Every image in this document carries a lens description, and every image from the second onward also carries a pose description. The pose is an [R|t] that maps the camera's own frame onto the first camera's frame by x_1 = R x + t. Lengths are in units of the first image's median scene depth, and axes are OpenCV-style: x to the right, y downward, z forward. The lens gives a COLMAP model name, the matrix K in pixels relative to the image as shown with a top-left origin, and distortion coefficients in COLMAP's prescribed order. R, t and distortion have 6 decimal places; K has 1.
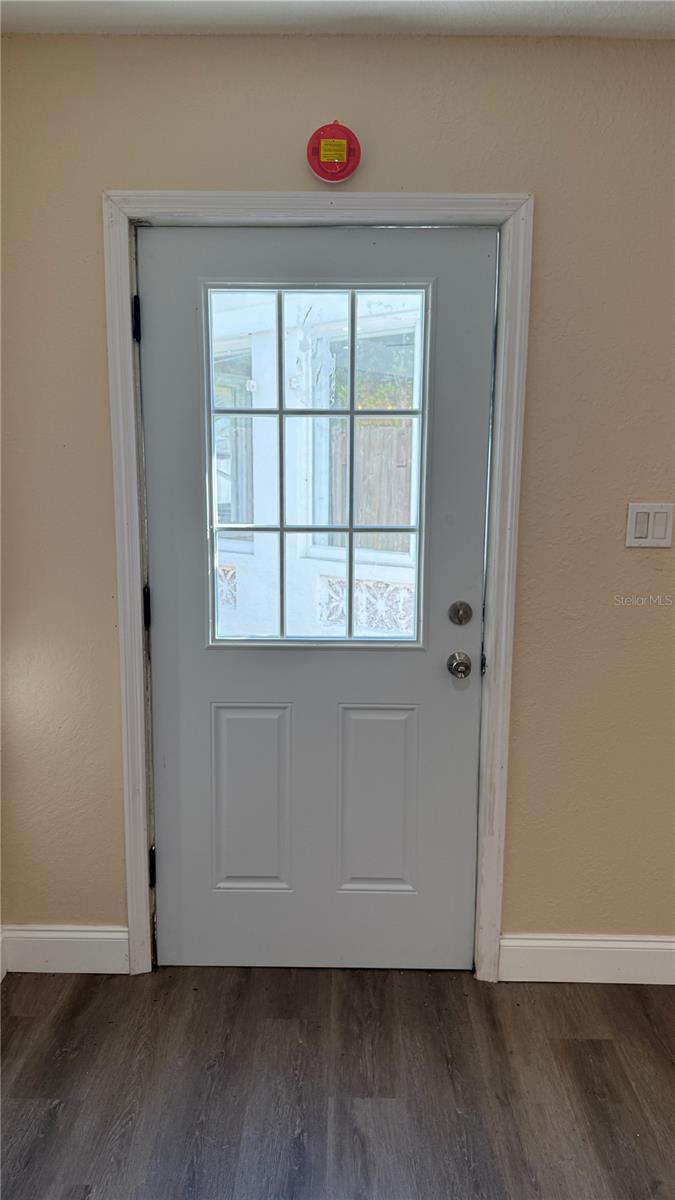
lens RADIAL K [[846.2, 0, 337.7], [0, 846.2, 601.5], [0, 0, 1]] dist [0.089872, -0.122287]
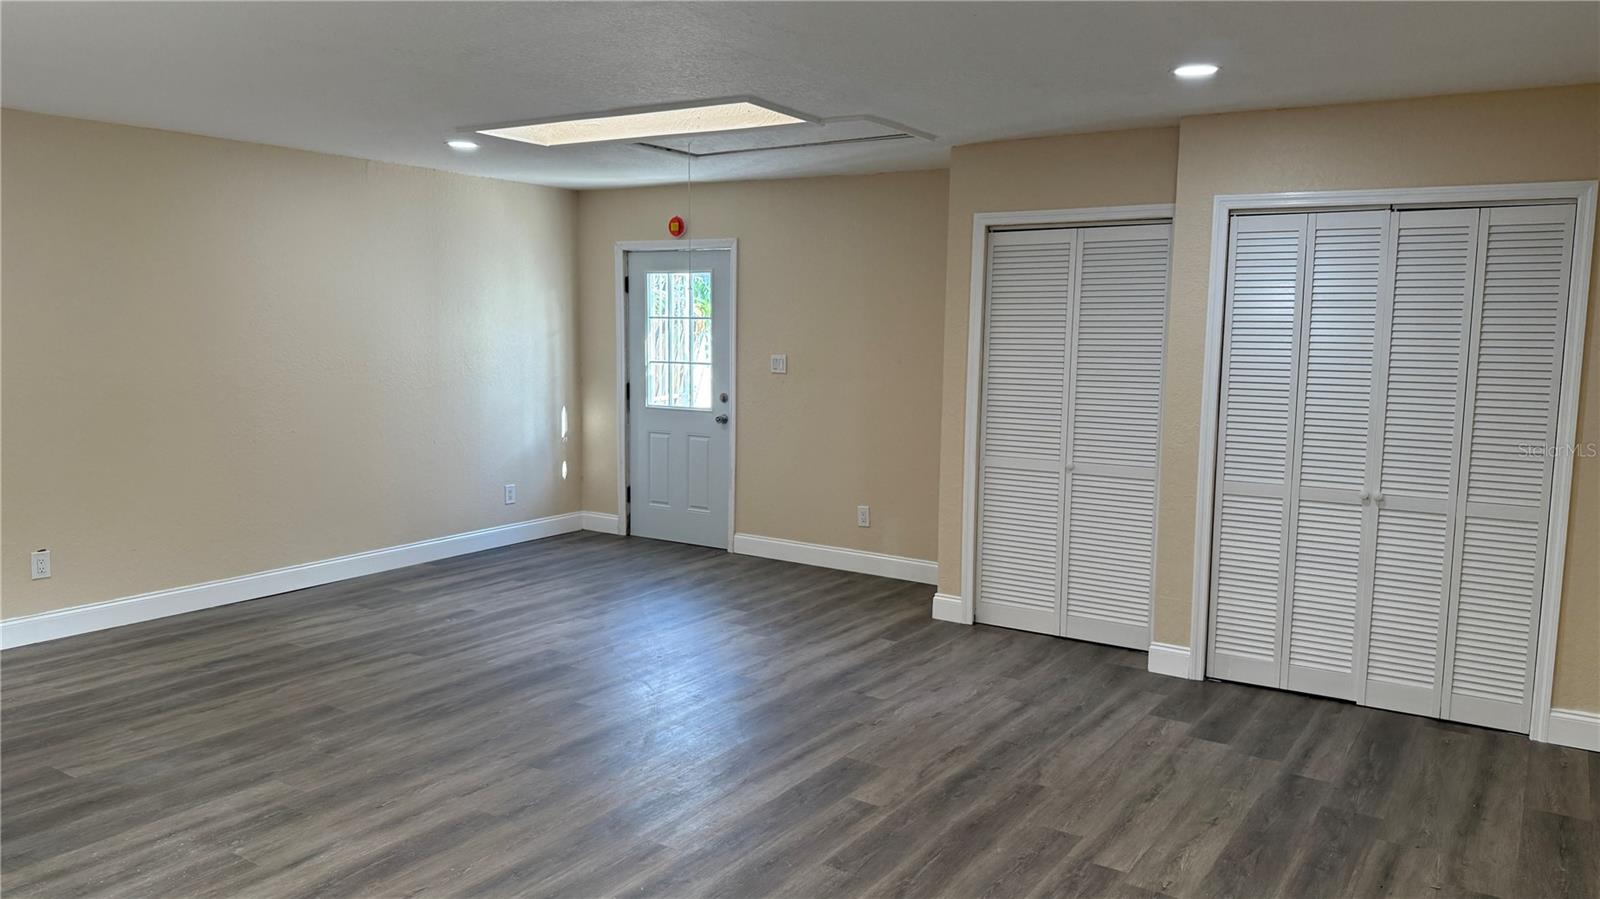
lens RADIAL K [[1128.3, 0, 812.6], [0, 1128.3, 443.1], [0, 0, 1]] dist [0.089872, -0.122287]
pose [[0.841360, 0.057637, -0.537393, 2.152037], [-0.079182, 0.996714, -0.017069, 0.180973], [0.534644, 0.056913, 0.843159, -1.636971]]
